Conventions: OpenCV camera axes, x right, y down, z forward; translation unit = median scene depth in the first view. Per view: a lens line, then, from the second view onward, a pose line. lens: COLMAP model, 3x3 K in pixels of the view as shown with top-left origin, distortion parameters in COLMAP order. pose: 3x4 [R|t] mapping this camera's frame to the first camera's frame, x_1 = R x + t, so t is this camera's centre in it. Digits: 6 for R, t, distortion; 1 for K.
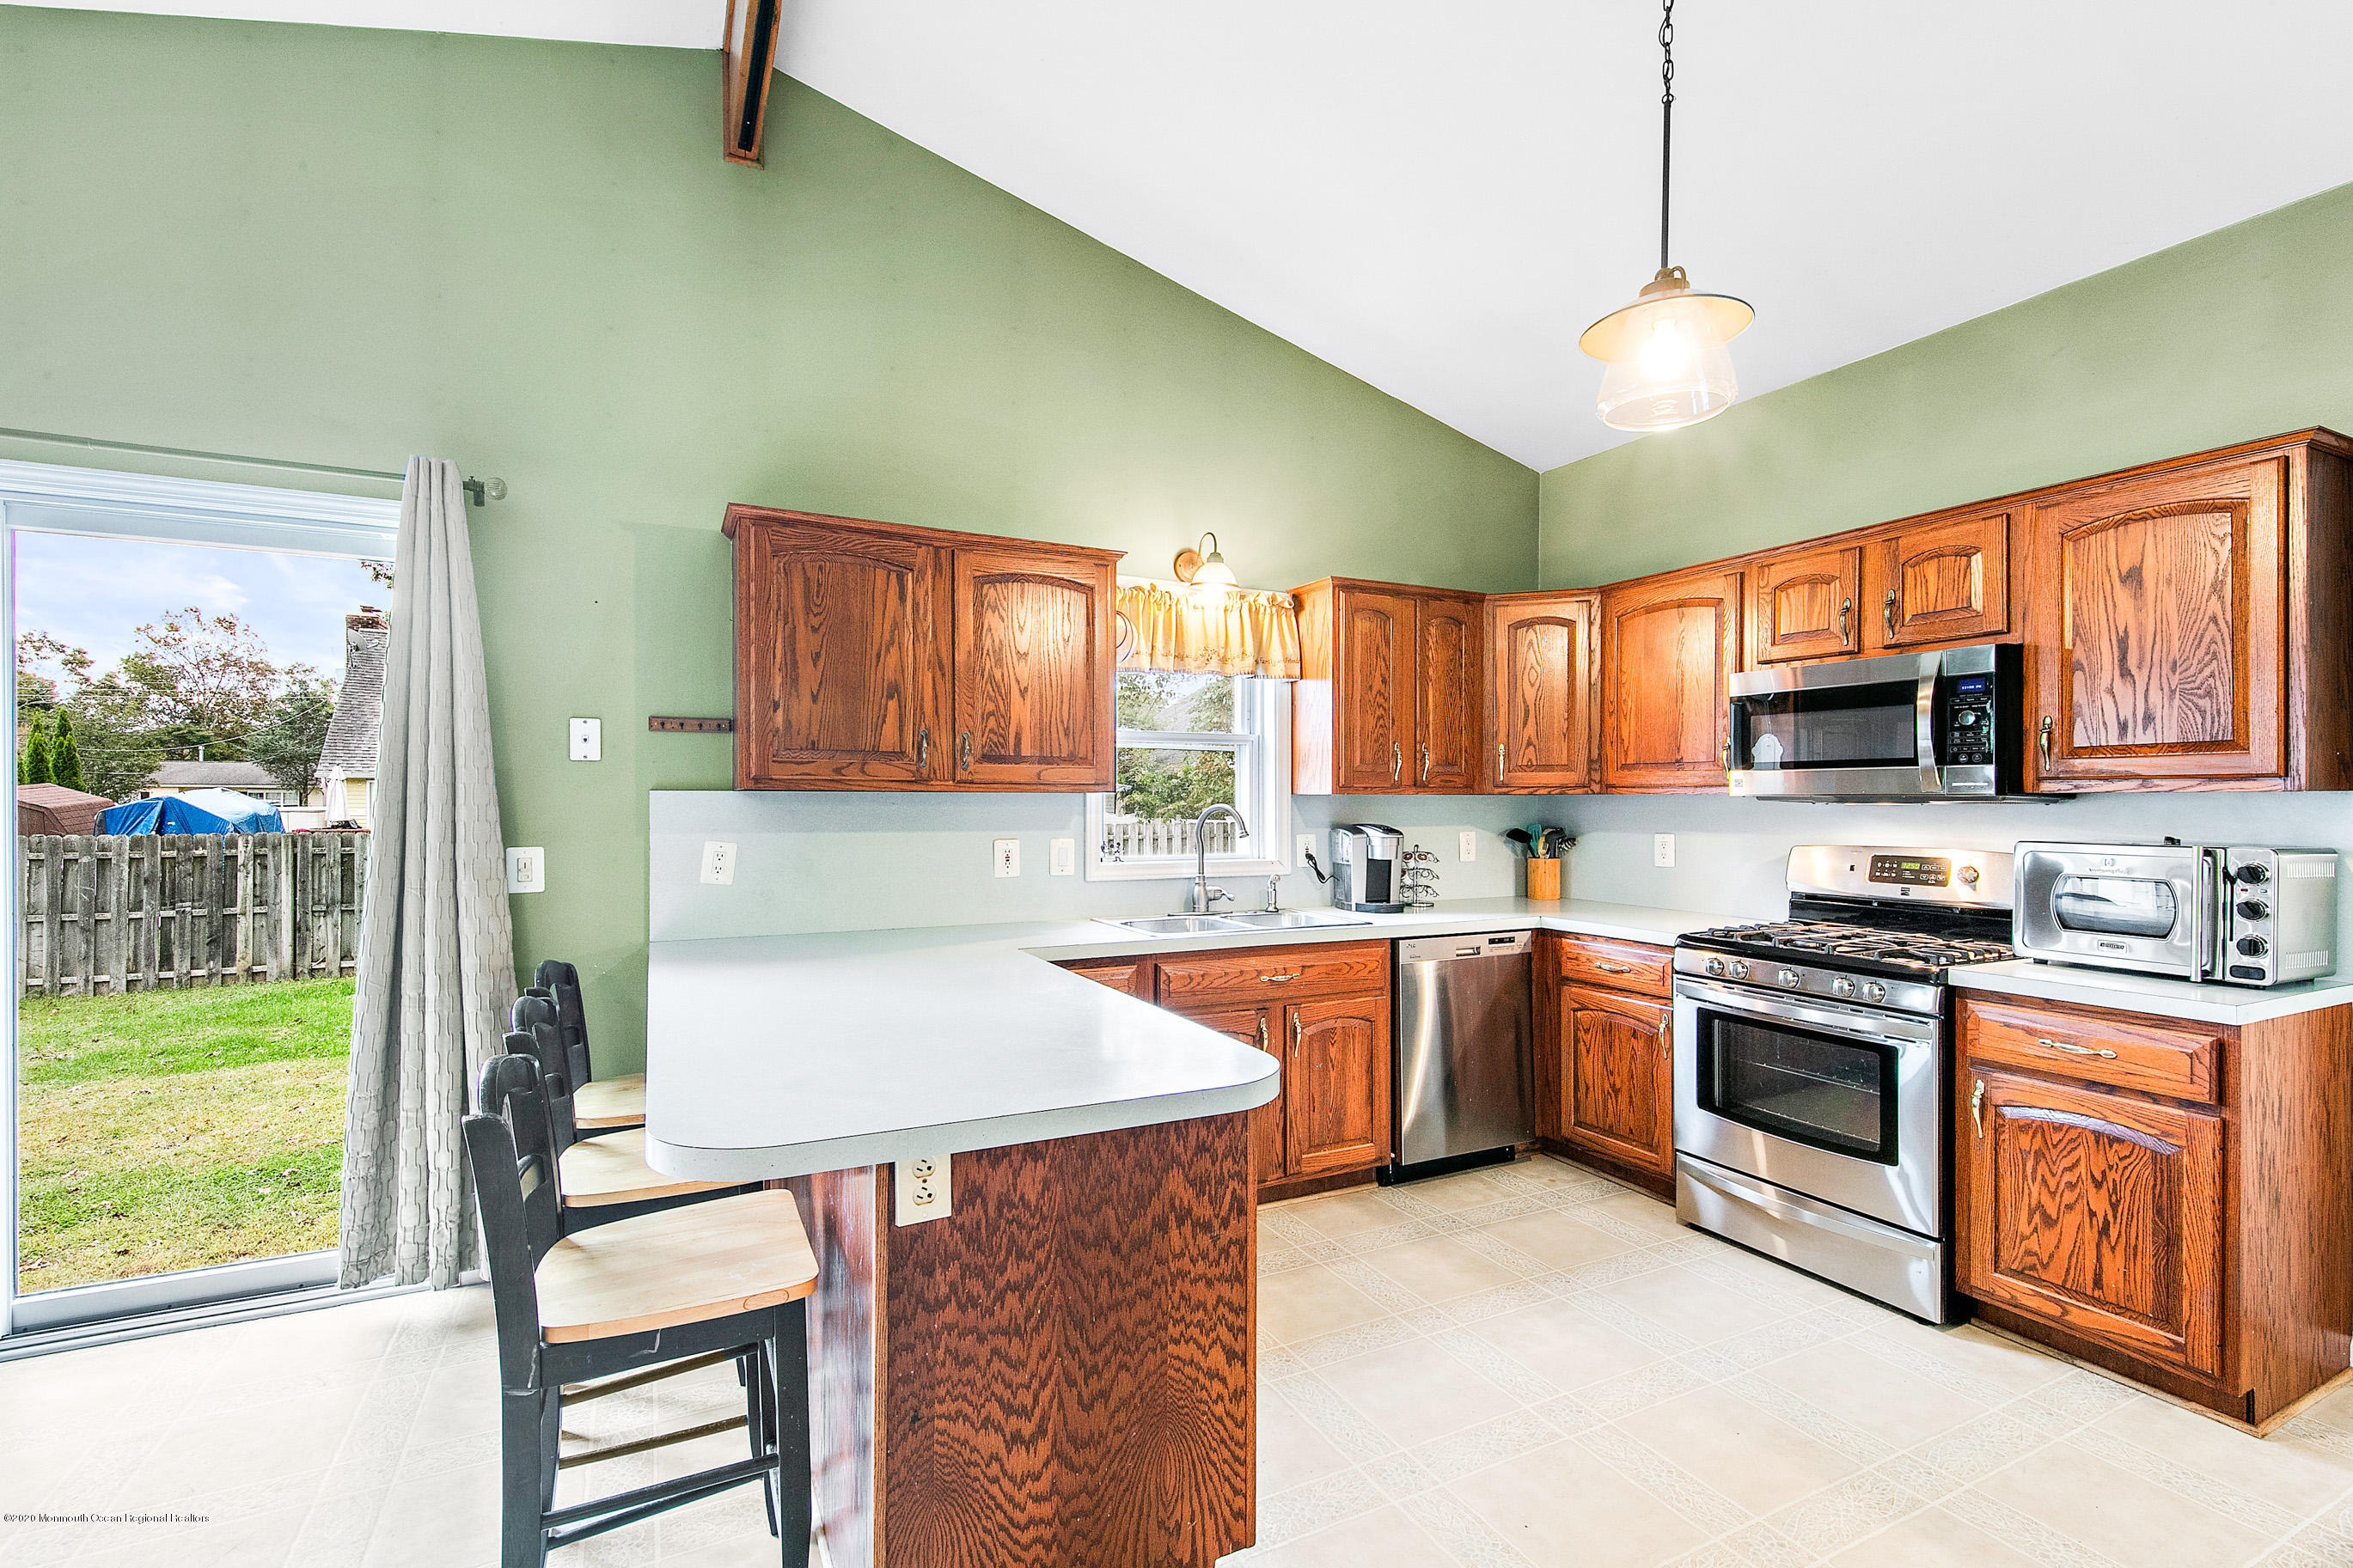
lens RADIAL K [[1051.8, 0, 1179.5], [0, 1051.8, 800.9], [0, 0, 1]] dist [0.011760, -0.005299]
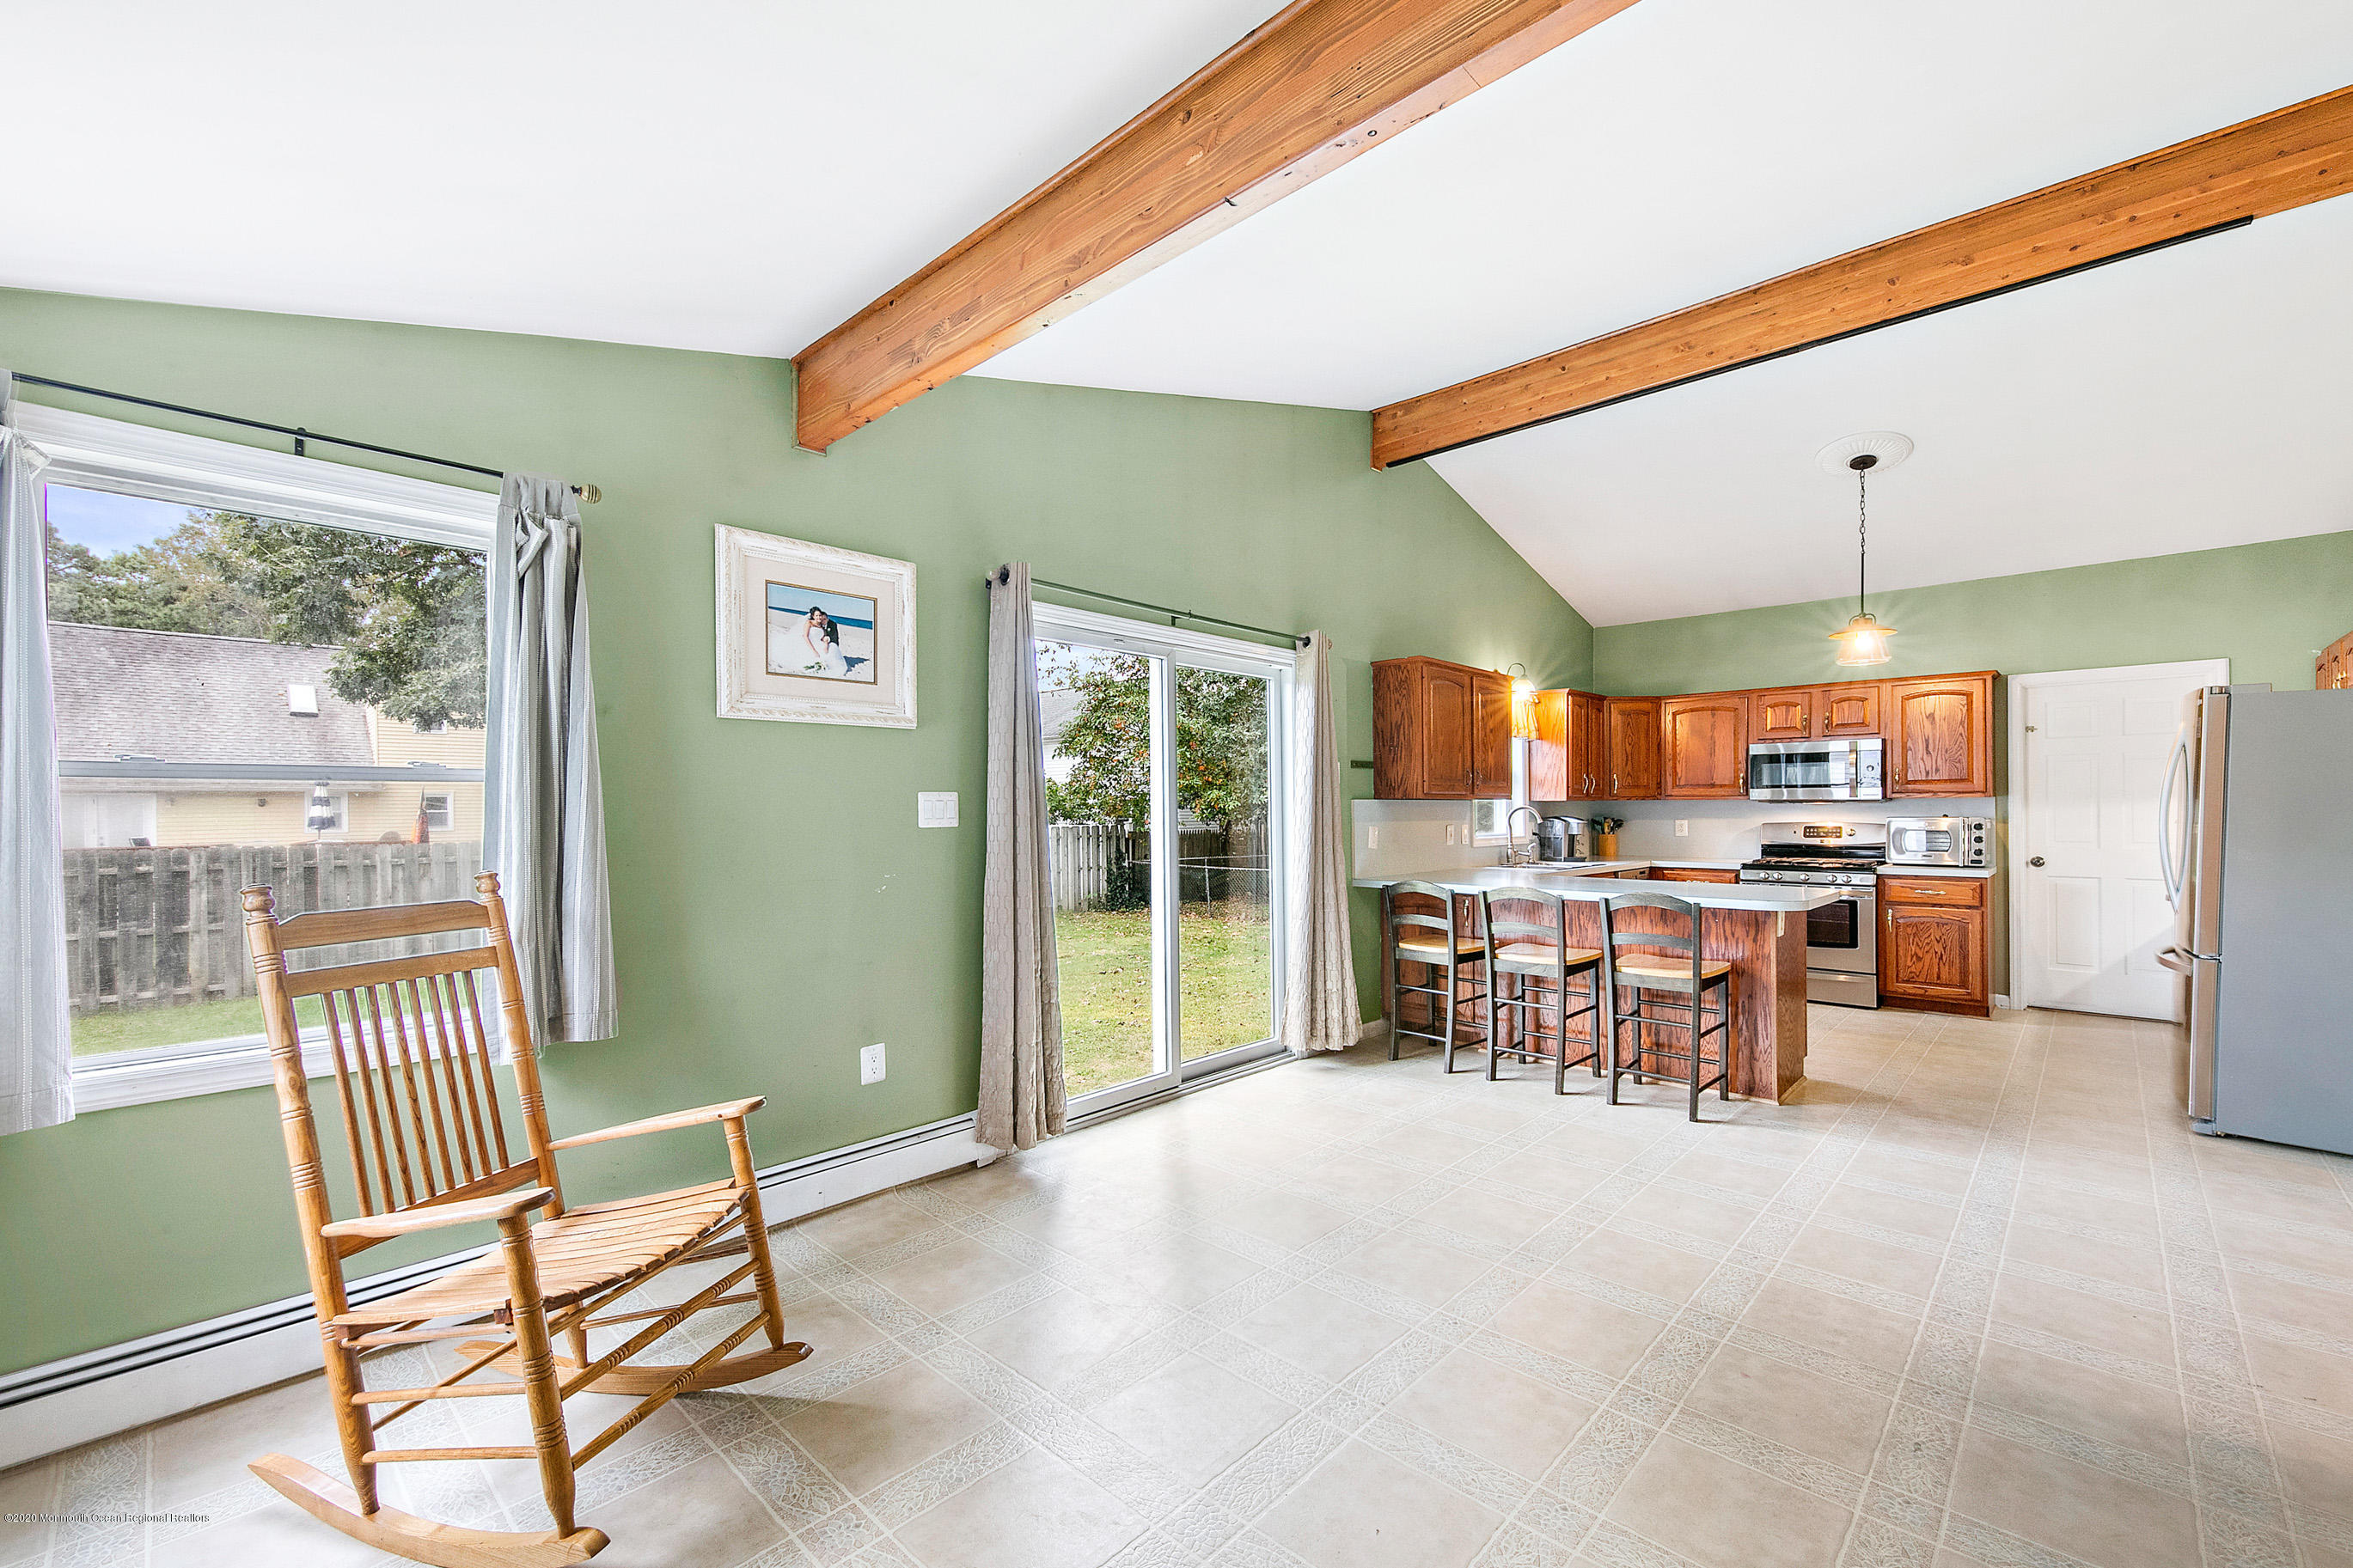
lens RADIAL K [[957.6, 0, 1174.6], [0, 957.6, 807.2], [0, 0, 1]] dist [0.013820, -0.005422]
pose [[0.942323, -0.006568, 0.334640, -1.335278], [0.007294, 0.999973, -0.000912, 0.003136], [-0.334625, 0.003301, 0.942346, -0.502760]]
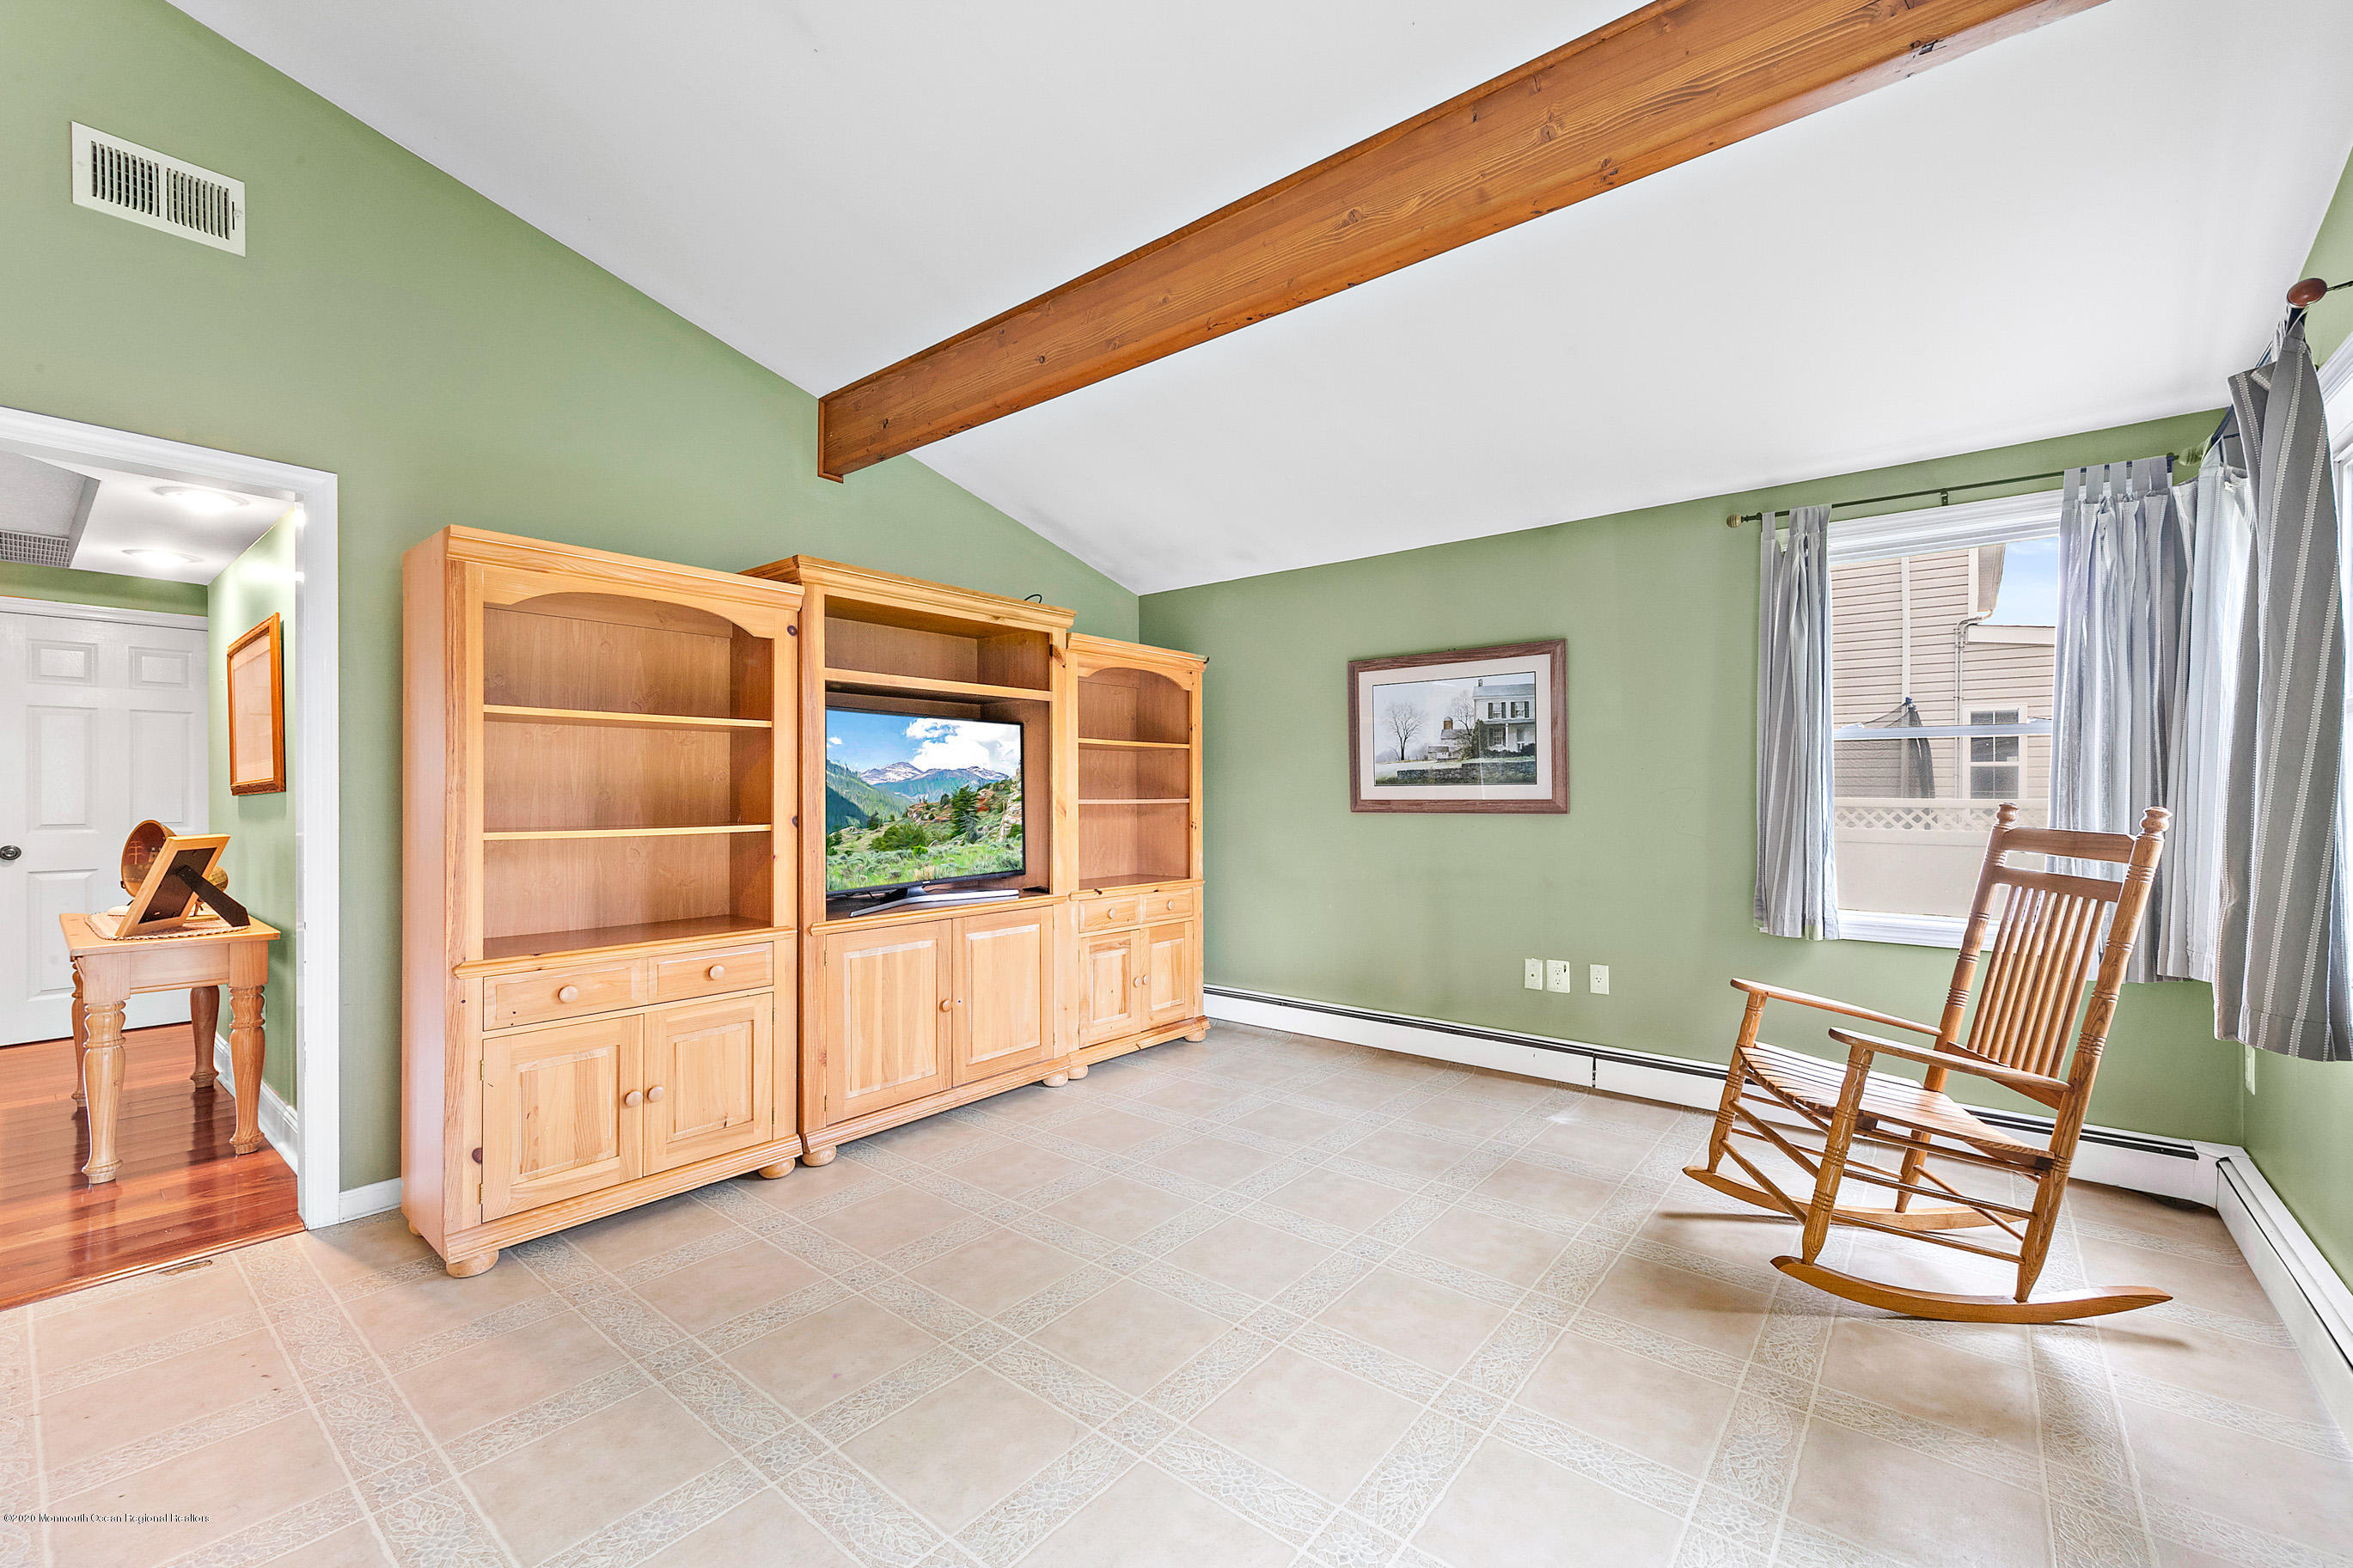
lens RADIAL K [[952.8, 0, 1189.1], [0, 952.8, 789.5], [0, 0, 1]] dist [0.013330, -0.000017]
pose [[-0.909383, -0.001898, -0.415956, -0.672375], [-0.001812, 0.999998, -0.000602, 0.034381], [0.415956, 0.000206, -0.909385, 0.669097]]
